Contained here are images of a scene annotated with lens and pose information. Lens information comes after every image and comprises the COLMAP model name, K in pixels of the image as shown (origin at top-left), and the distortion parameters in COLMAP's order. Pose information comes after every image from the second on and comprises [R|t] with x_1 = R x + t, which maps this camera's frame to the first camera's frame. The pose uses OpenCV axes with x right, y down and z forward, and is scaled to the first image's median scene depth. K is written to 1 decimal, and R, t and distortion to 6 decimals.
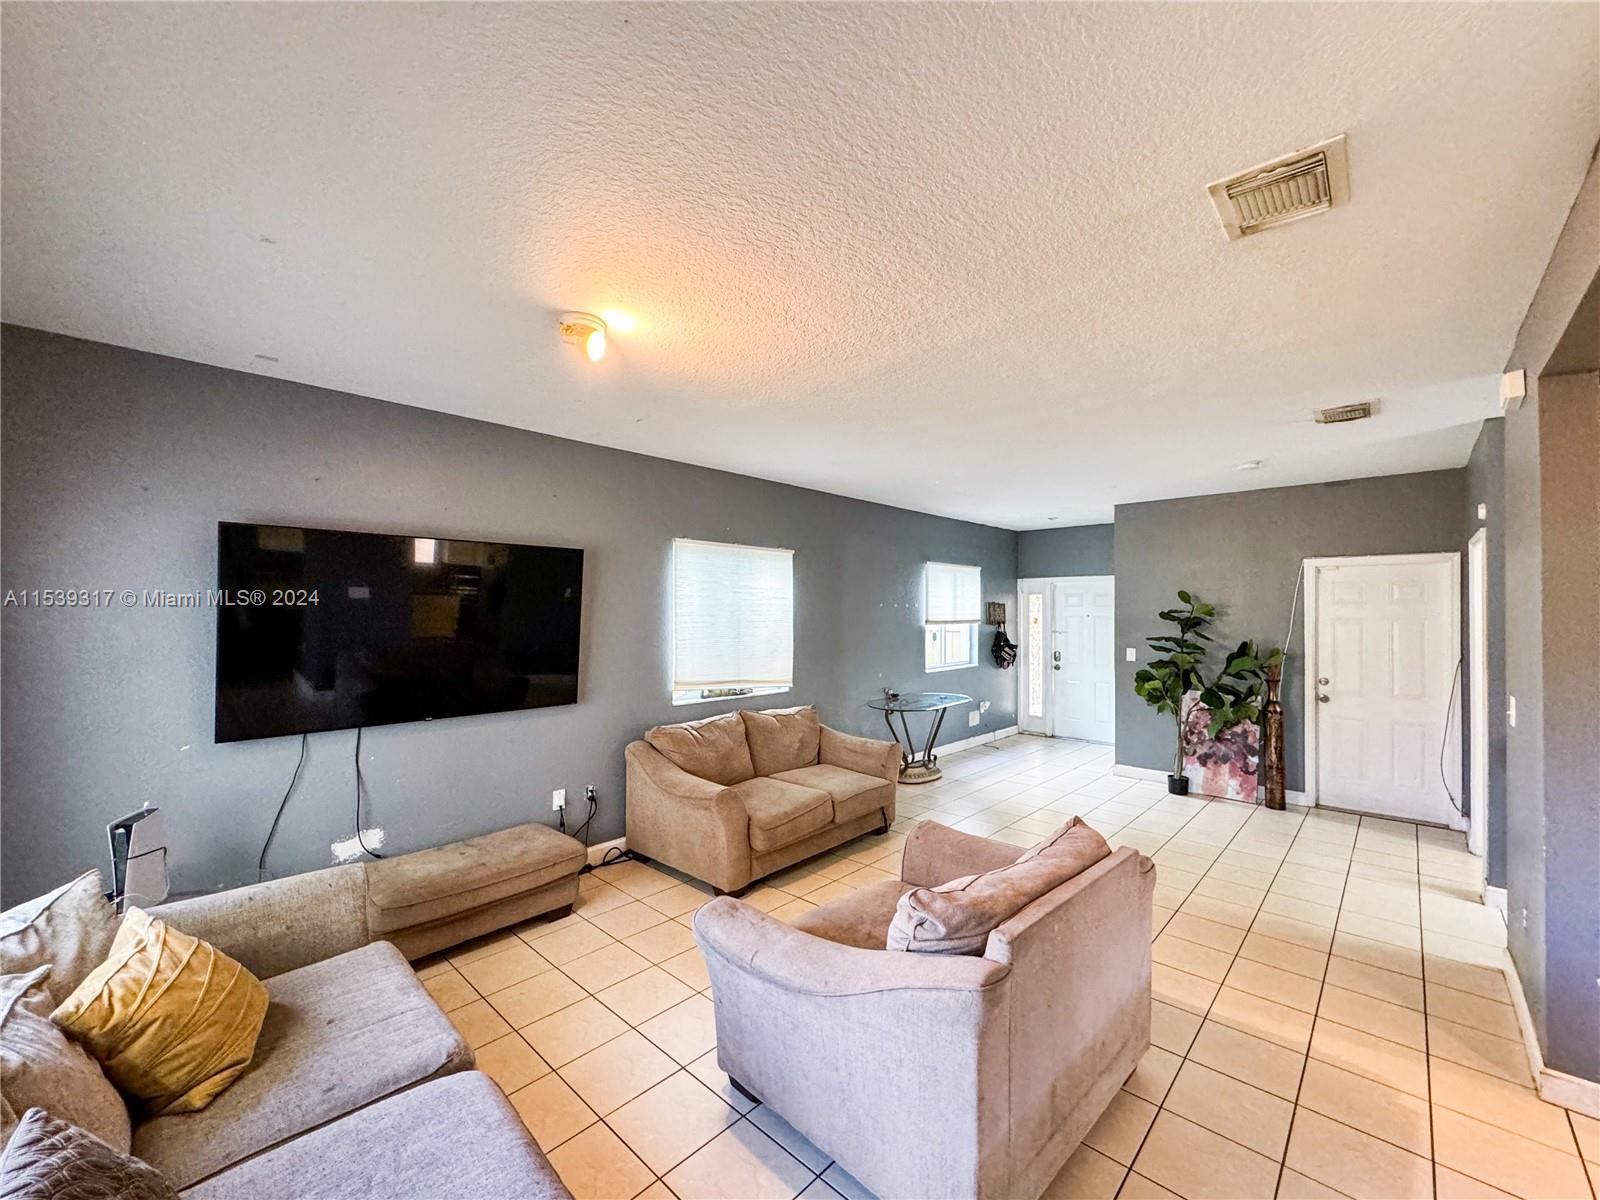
lens RADIAL K [[661.1, 0, 809.0], [0, 661.1, 595.0], [0, 0, 1]] dist [0.001832, -0.000102]
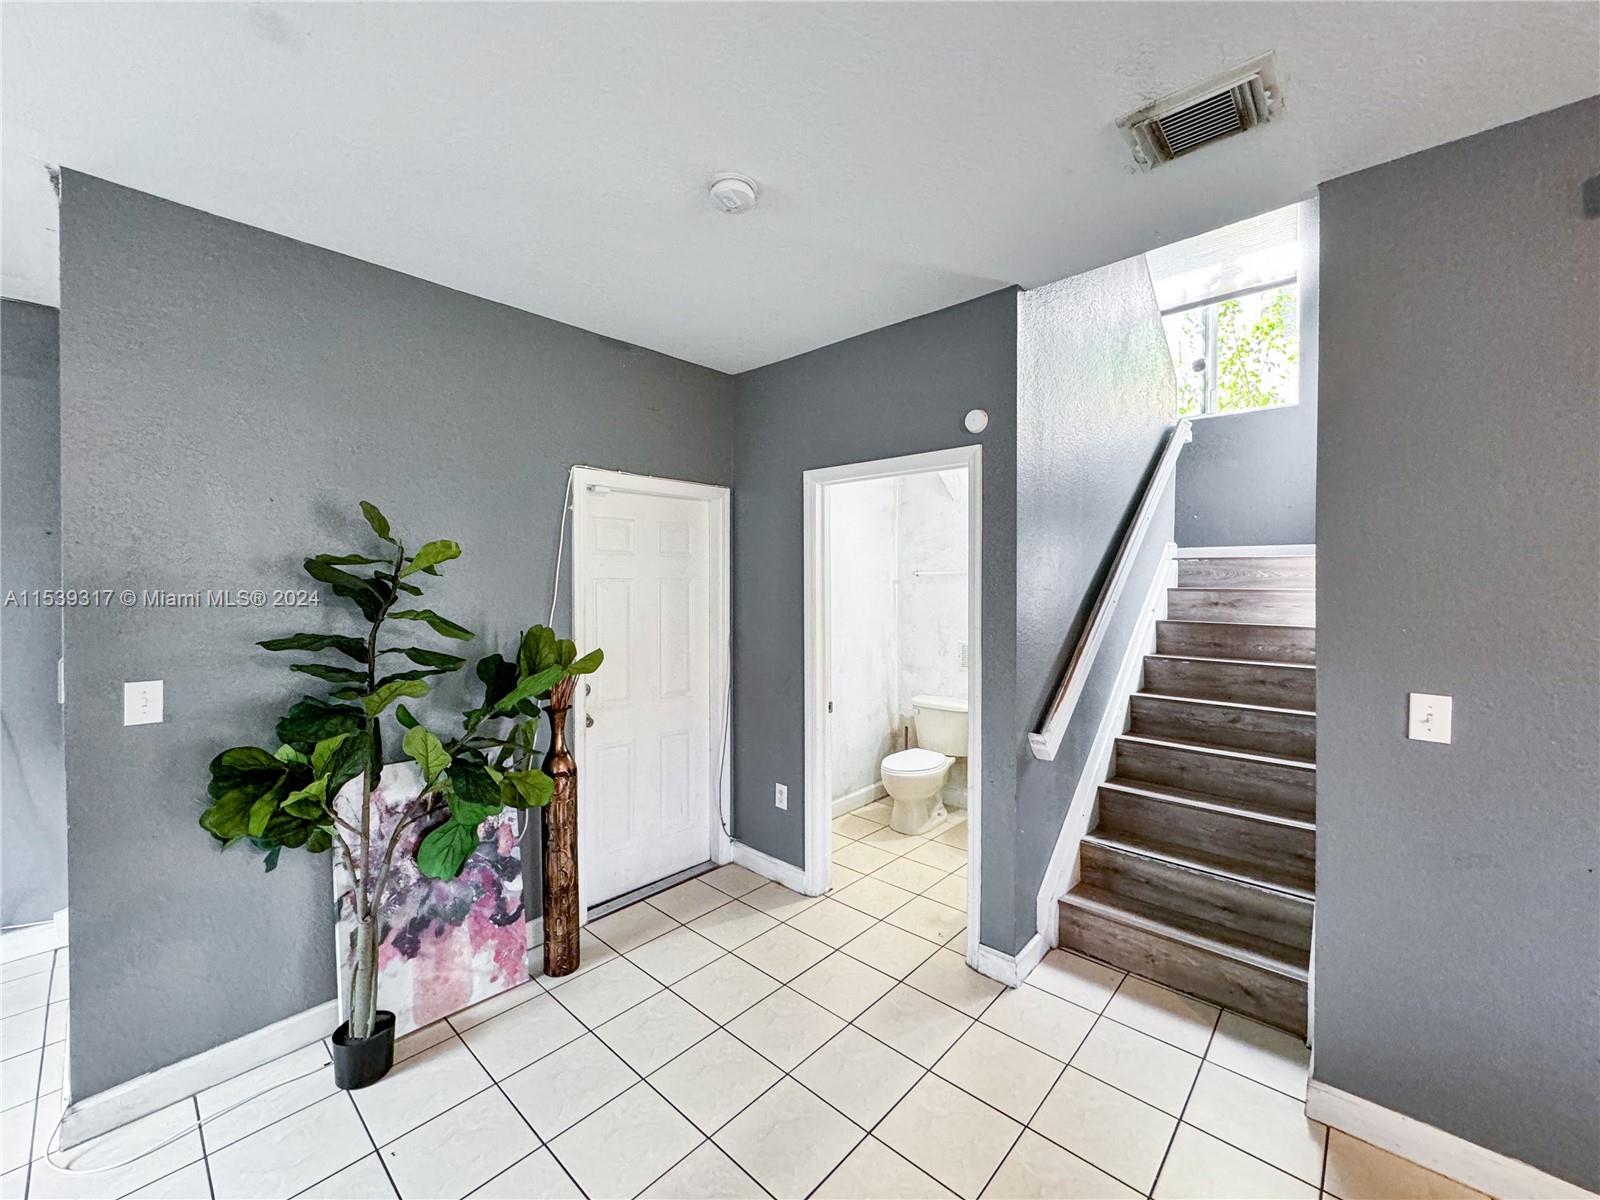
lens RADIAL K [[661.1, 0, 809.2], [0, 661.1, 586.7], [0, 0, 1]] dist [0.001832, -0.000102]
pose [[0.013509, -0.014869, 0.999798, 0.214429], [-0.024549, 0.999583, 0.015198, 0.028282], [-0.999607, -0.024749, 0.013138, 0.780462]]
